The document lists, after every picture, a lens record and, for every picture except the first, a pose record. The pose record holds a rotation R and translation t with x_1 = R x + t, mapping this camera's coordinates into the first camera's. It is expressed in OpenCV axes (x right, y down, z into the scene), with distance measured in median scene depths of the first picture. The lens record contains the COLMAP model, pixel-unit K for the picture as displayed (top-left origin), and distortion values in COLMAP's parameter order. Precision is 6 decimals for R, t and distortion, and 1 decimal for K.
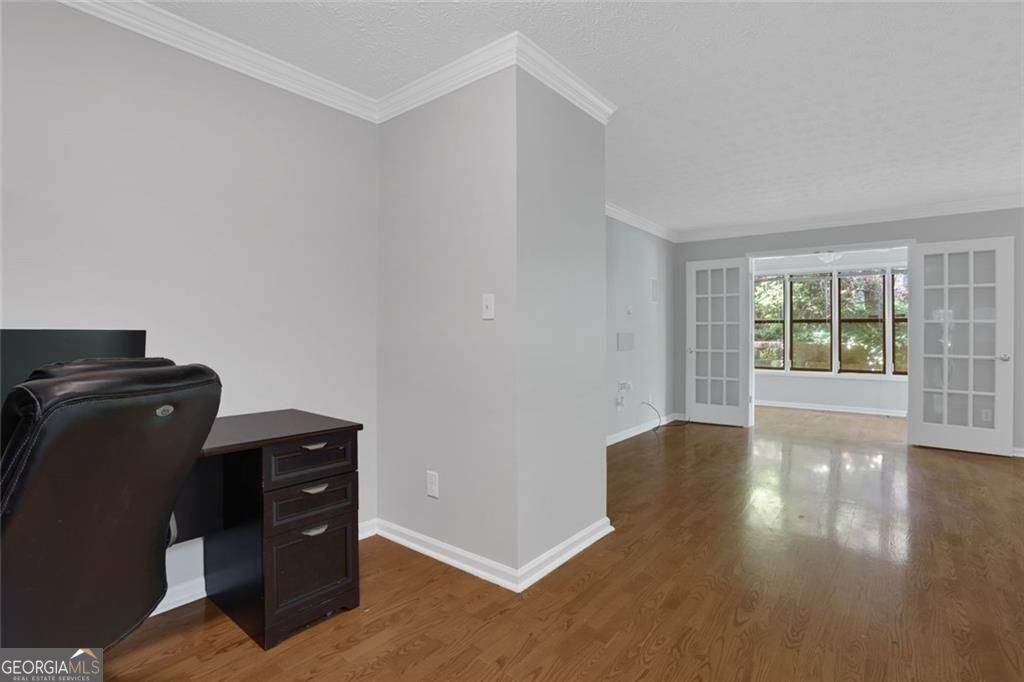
lens RADIAL K [[496.2, 0, 491.9], [0, 496.2, 327.6], [0, 0, 1]] dist [-0.030634, 0.003238]
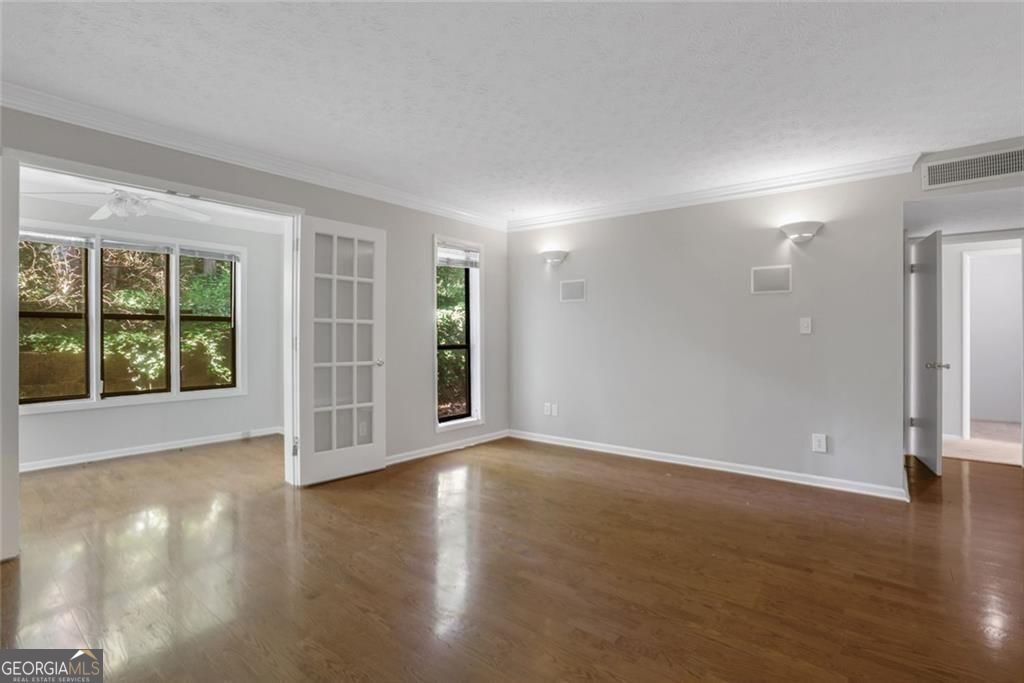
lens RADIAL K [[496.2, 0, 513.8], [0, 496.2, 340.0], [0, 0, 1]] dist [-0.030634, 0.003238]
pose [[0.007122, -0.018658, 0.999801, 0.101137], [-0.006423, 0.999804, 0.018704, 0.001219], [-0.999954, -0.006555, 0.007001, 0.564044]]
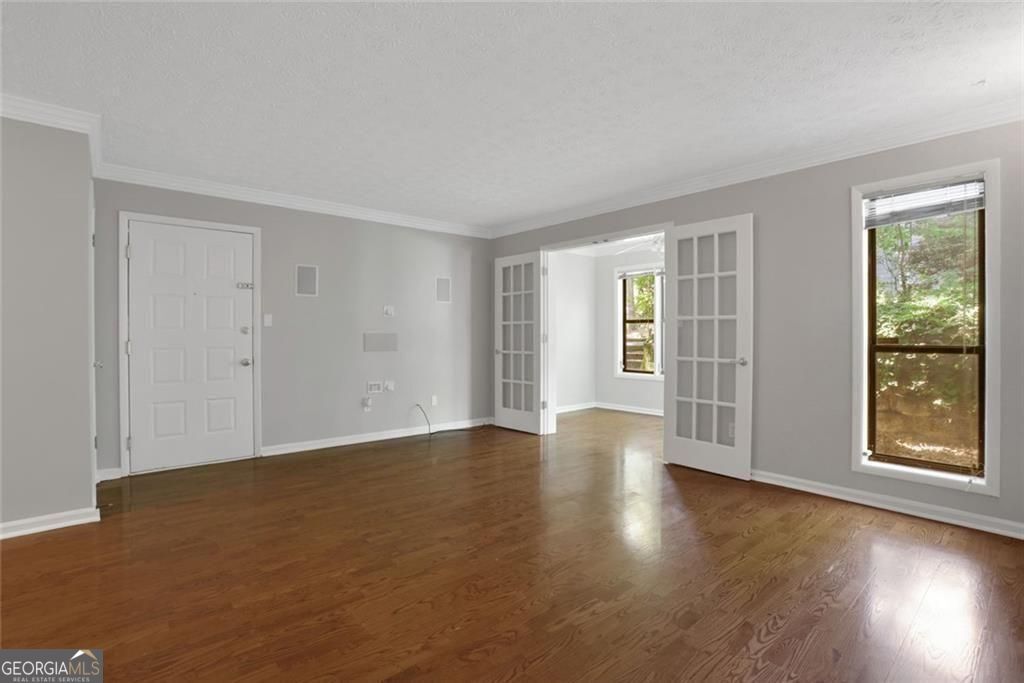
lens RADIAL K [[496.2, 0, 511.5], [0, 496.2, 338.5], [0, 0, 1]] dist [-0.030634, 0.003238]
pose [[0.979011, -0.005342, -0.203739, 0.647703], [0.008962, 0.999818, 0.016851, 0.004747], [0.203611, -0.018324, 0.978880, 0.073340]]
